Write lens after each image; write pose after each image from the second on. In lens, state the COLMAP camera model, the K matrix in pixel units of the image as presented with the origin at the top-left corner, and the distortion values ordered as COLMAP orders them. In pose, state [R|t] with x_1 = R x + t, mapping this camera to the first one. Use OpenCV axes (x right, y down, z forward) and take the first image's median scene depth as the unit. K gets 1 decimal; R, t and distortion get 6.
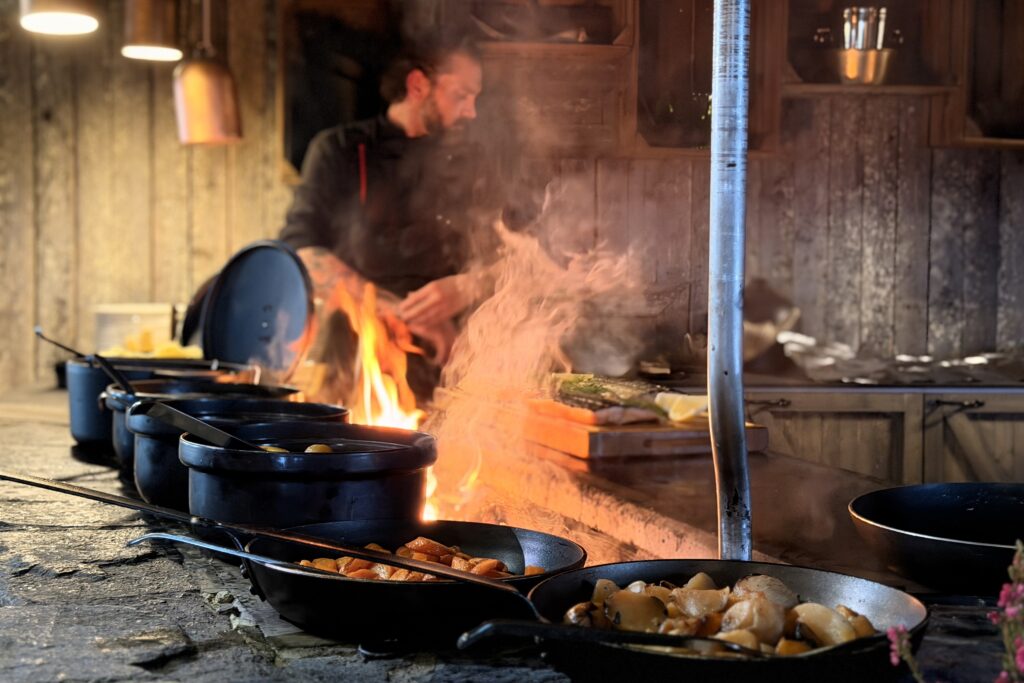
lens RADIAL K [[1370.2, 0, 548.1], [0, 1370.2, 341.7], [0, 0, 1]] dist [0.258408, -0.549295]
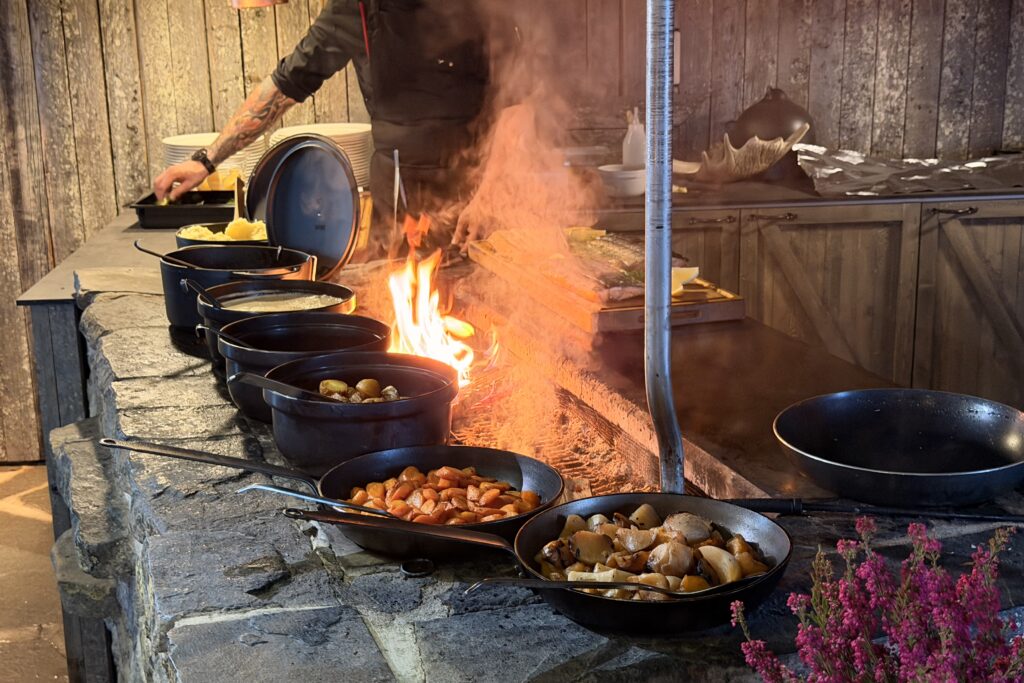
lens RADIAL K [[1370.2, 0, 548.1], [0, 1370.2, 341.7], [0, 0, 1]] dist [0.258408, -0.549295]
pose [[0.999071, -0.012853, -0.041134, 0.021782], [0.020936, 0.979045, 0.202565, -0.082506], [0.037668, -0.203238, 0.978405, -0.096925]]
